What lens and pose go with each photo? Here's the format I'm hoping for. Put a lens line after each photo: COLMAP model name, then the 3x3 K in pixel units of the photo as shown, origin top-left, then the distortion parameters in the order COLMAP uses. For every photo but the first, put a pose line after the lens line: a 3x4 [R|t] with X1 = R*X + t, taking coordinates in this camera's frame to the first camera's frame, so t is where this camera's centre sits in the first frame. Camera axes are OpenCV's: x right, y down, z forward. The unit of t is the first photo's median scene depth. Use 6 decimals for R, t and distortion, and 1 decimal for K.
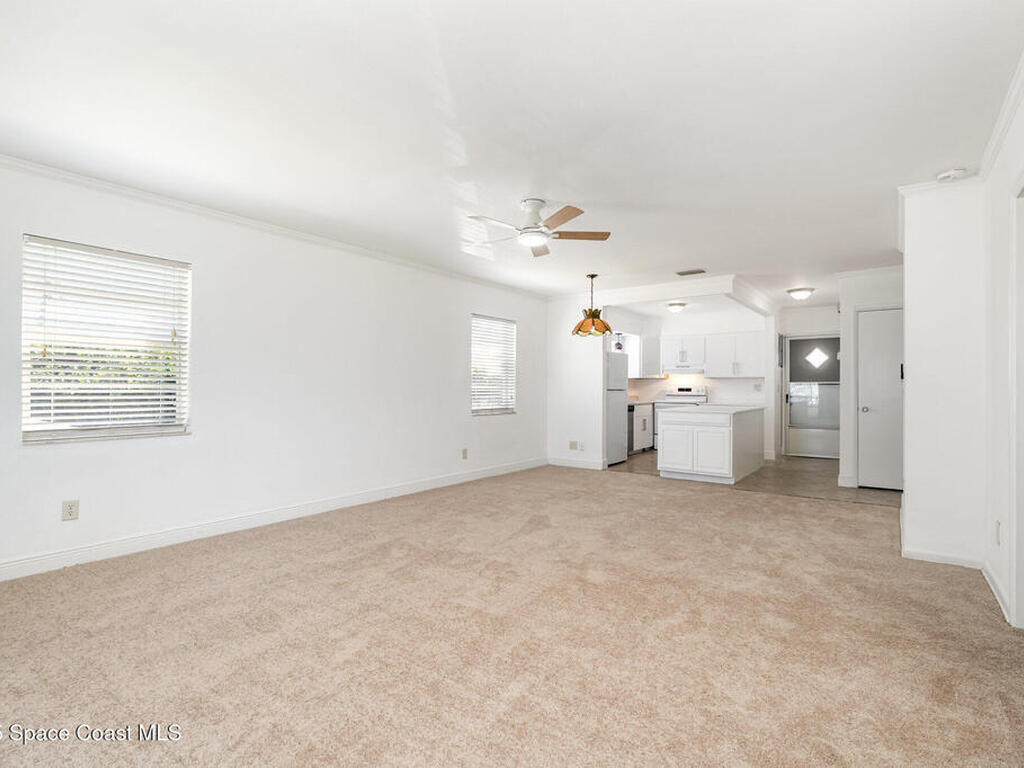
lens RADIAL K [[510.0, 0, 512.0], [0, 510.0, 384.0], [0, 0, 1]] dist [-0.001333, 0.000086]
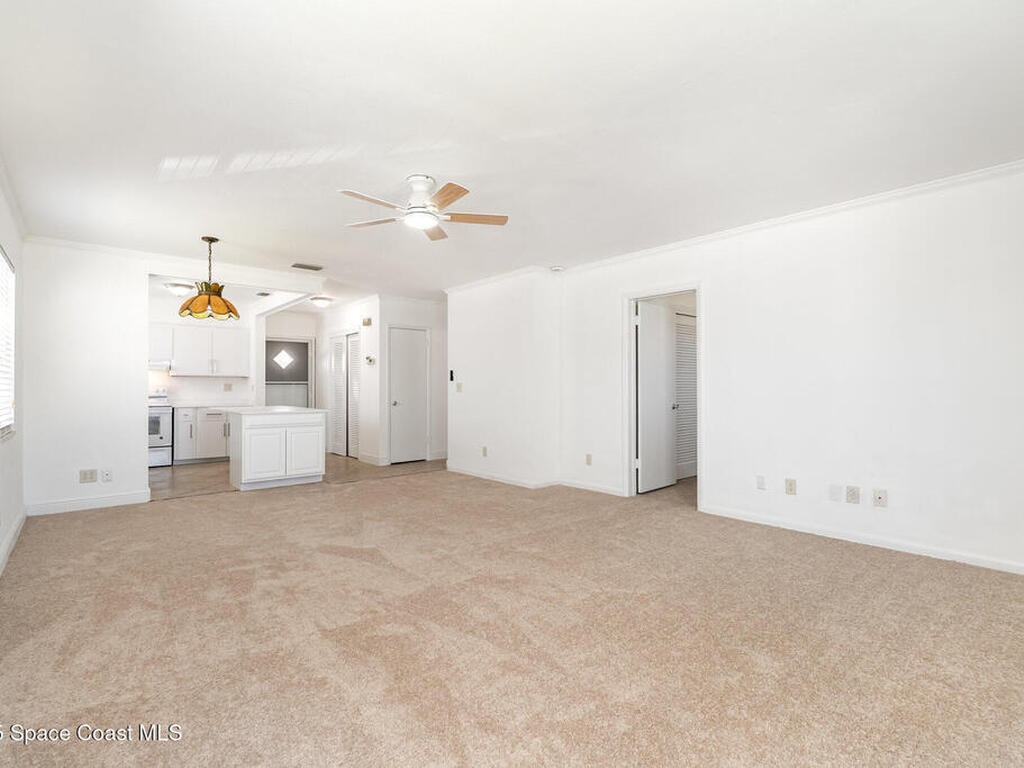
lens RADIAL K [[515.8, 0, 513.5], [0, 515.8, 379.7], [0, 0, 1]] dist [0.001523, 0.000216]
pose [[0.206082, 0.012956, 0.978449, -0.464759], [-0.005772, 0.999911, -0.012024, 0.002327], [-0.978518, -0.003169, 0.206139, 0.375199]]
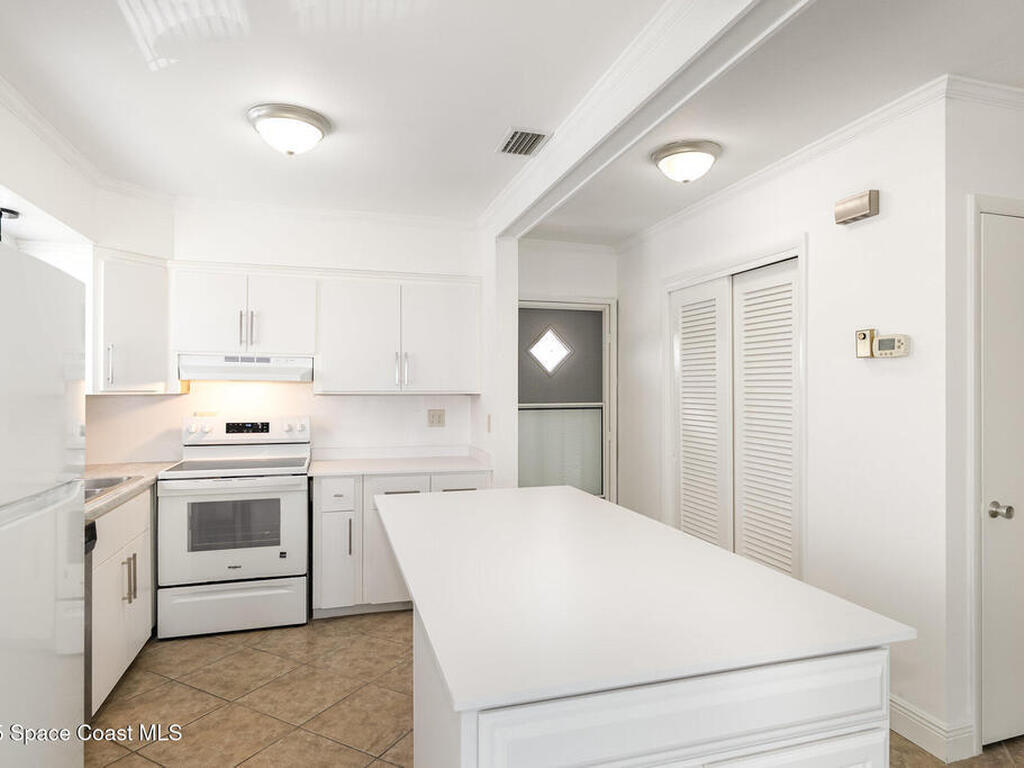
lens RADIAL K [[576.4, 0, 515.7], [0, 576.4, 384.7], [0, 0, 1]] dist [0.001547, 0.000612]
pose [[0.570926, 0.000939, 0.821001, 0.178709], [-0.004798, 0.999986, 0.002193, -0.026968], [-0.820988, -0.005191, 0.570922, 0.905925]]
